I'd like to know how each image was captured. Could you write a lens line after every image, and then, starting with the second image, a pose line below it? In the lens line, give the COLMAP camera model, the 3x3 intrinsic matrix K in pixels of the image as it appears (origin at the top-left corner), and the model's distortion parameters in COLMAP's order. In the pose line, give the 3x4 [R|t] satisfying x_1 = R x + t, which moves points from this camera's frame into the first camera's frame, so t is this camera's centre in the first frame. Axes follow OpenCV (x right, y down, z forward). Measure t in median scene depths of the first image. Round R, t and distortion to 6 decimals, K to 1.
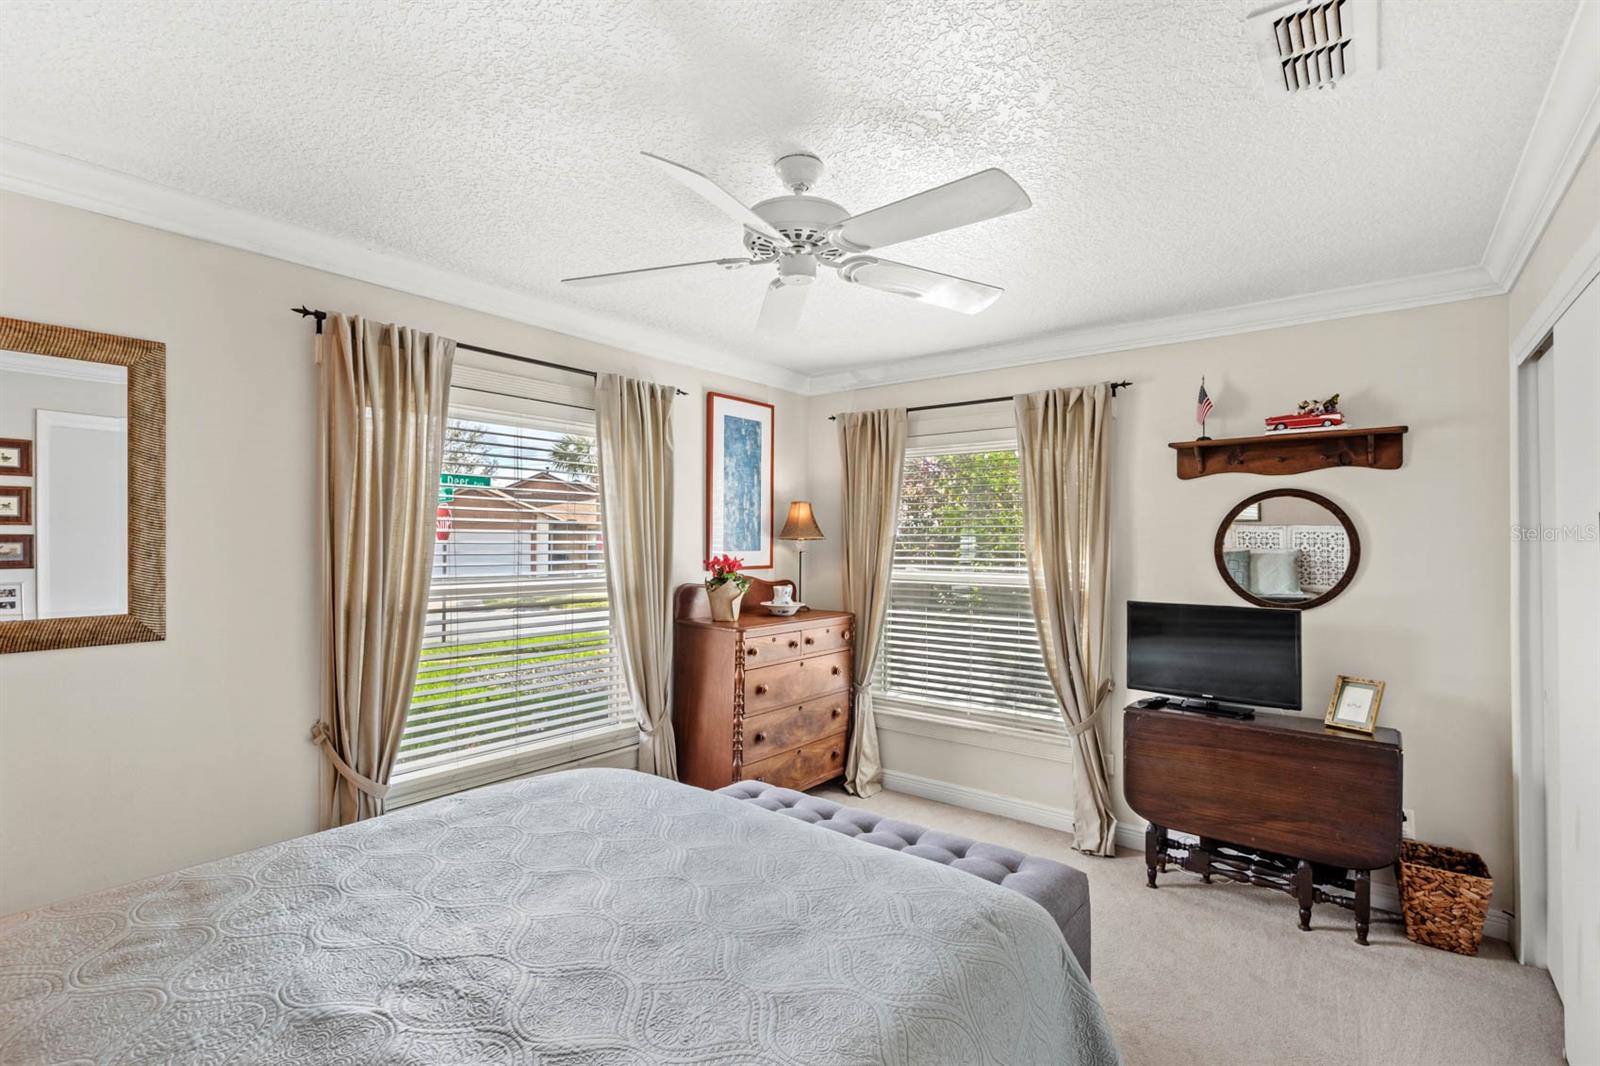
lens RADIAL K [[727.8, 0, 793.5], [0, 727.8, 534.2], [0, 0, 1]] dist [0.002169, 0.000296]
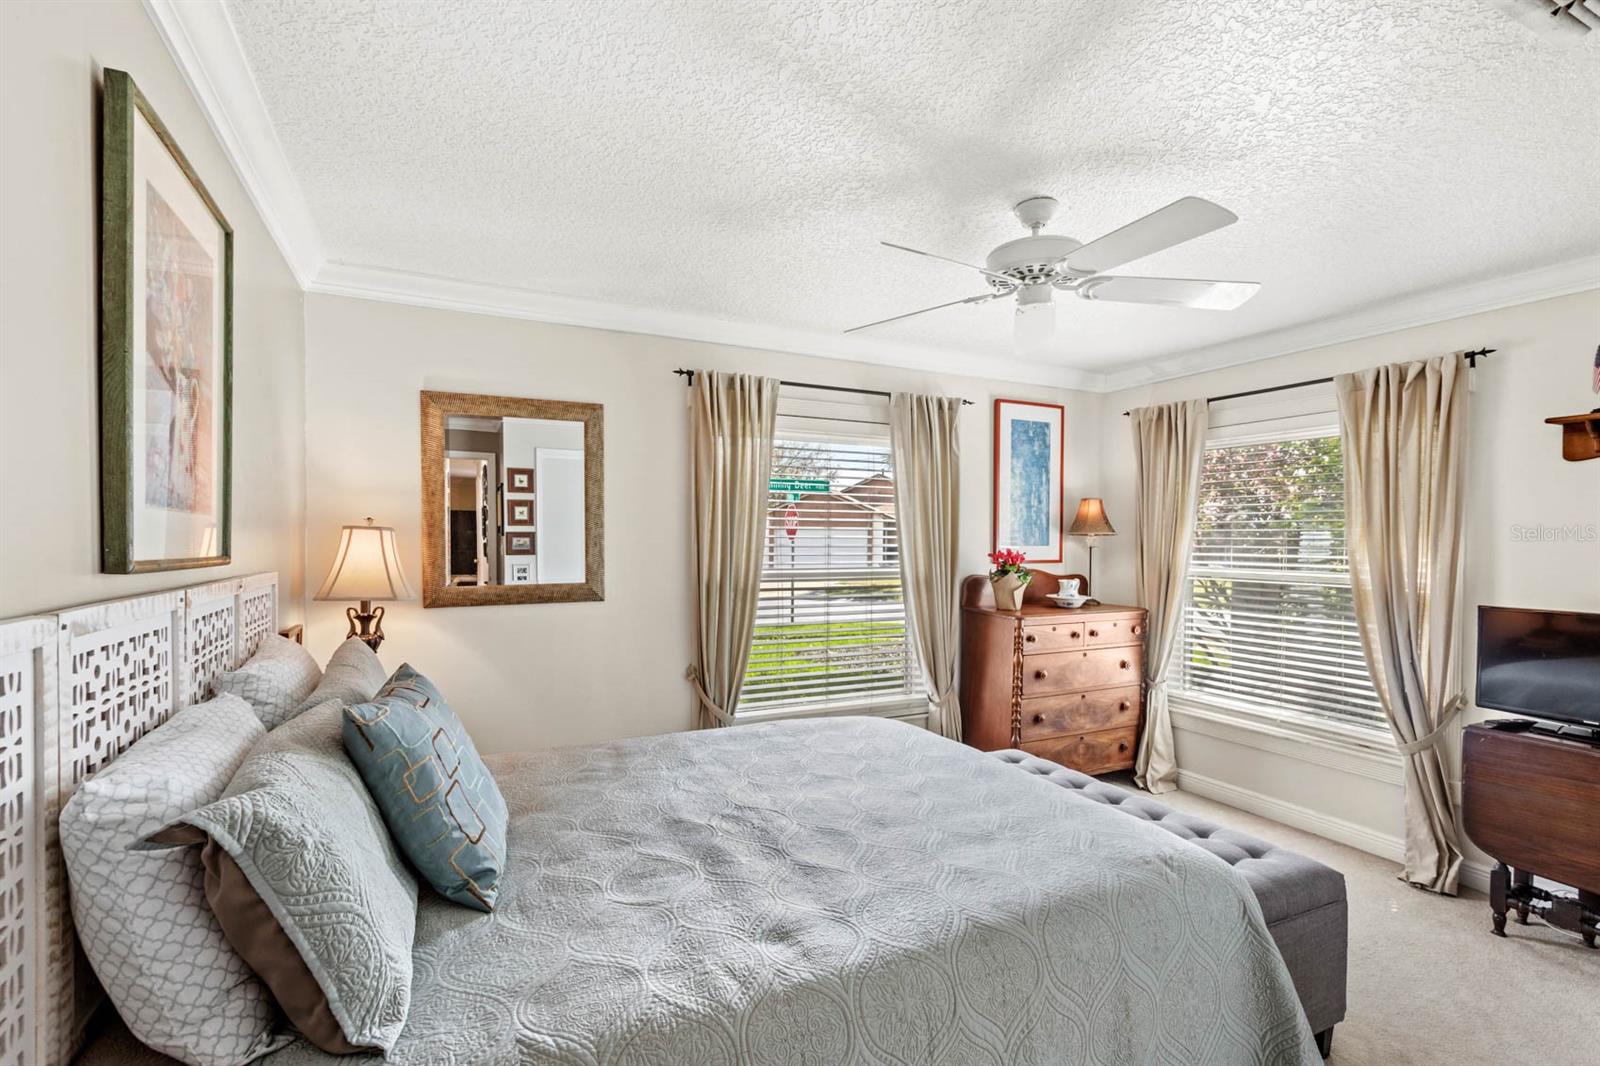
lens RADIAL K [[727.8, 0, 803.4], [0, 727.8, 542.3], [0, 0, 1]] dist [0.002169, 0.000296]
pose [[0.902630, 0.003874, -0.430400, 0.116729], [0.002598, 0.999892, 0.014448, 0.002535], [0.430409, -0.014160, 0.902523, -0.133288]]
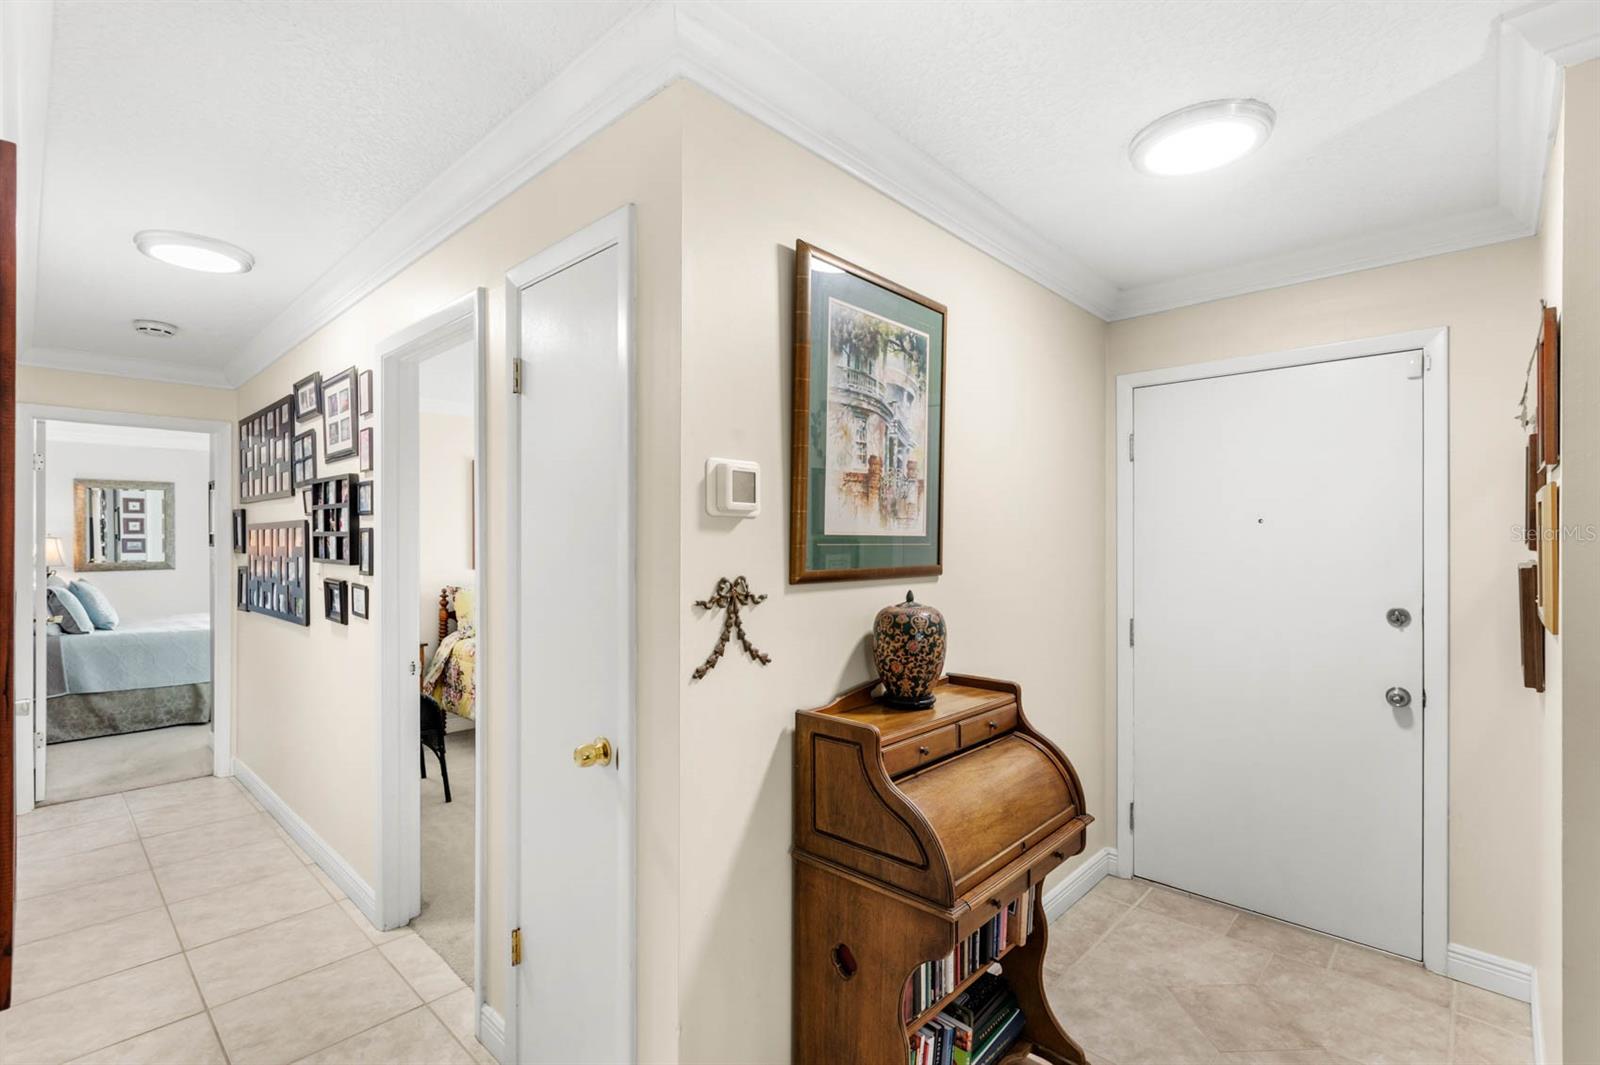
lens RADIAL K [[727.8, 0, 794.2], [0, 727.8, 543.4], [0, 0, 1]] dist [0.002169, 0.000296]
pose [[0.995681, -0.000776, -0.092836, 0.619061], [0.001828, 0.999935, 0.011254, -0.000730], [0.092821, -0.011376, 0.995618, -0.580974]]
